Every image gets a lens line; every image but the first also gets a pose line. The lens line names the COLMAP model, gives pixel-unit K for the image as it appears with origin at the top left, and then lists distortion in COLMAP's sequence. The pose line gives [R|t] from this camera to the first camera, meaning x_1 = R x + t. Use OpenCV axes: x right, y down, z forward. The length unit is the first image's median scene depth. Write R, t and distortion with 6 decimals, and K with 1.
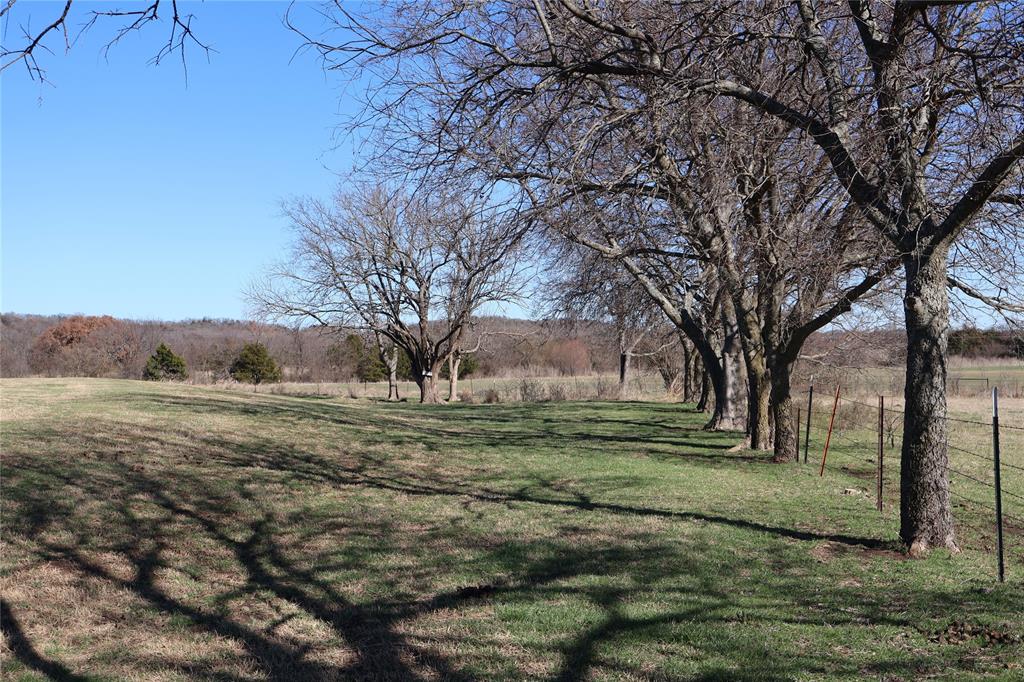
lens RADIAL K [[1325.2, 0, 513.1], [0, 1325.2, 341.7], [0, 0, 1]] dist [0.022824, 0.000000]
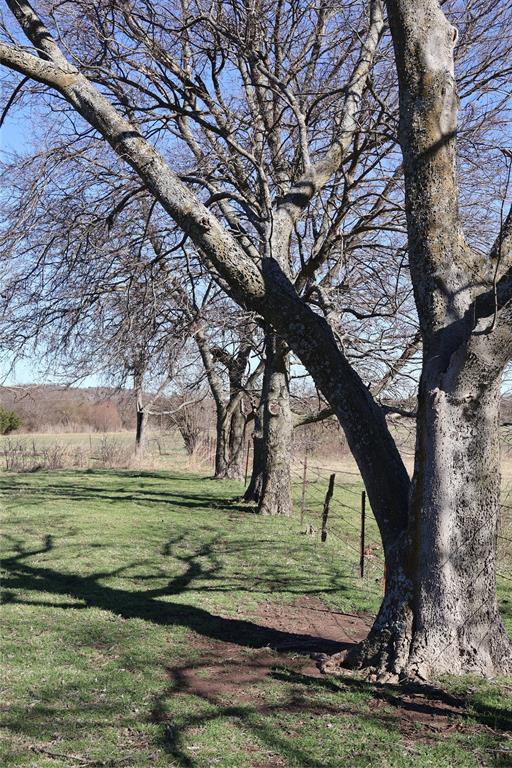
lens RADIAL K [[993.9, 0, 256.3], [0, 993.9, 384.9], [0, 0, 1]] dist [0.022824, 0.000000]
pose [[0.982133, 0.015702, 0.187532, 0.045403], [-0.011742, 0.999684, -0.022209, 0.006796], [-0.187821, 0.019610, 0.982007, 0.426816]]
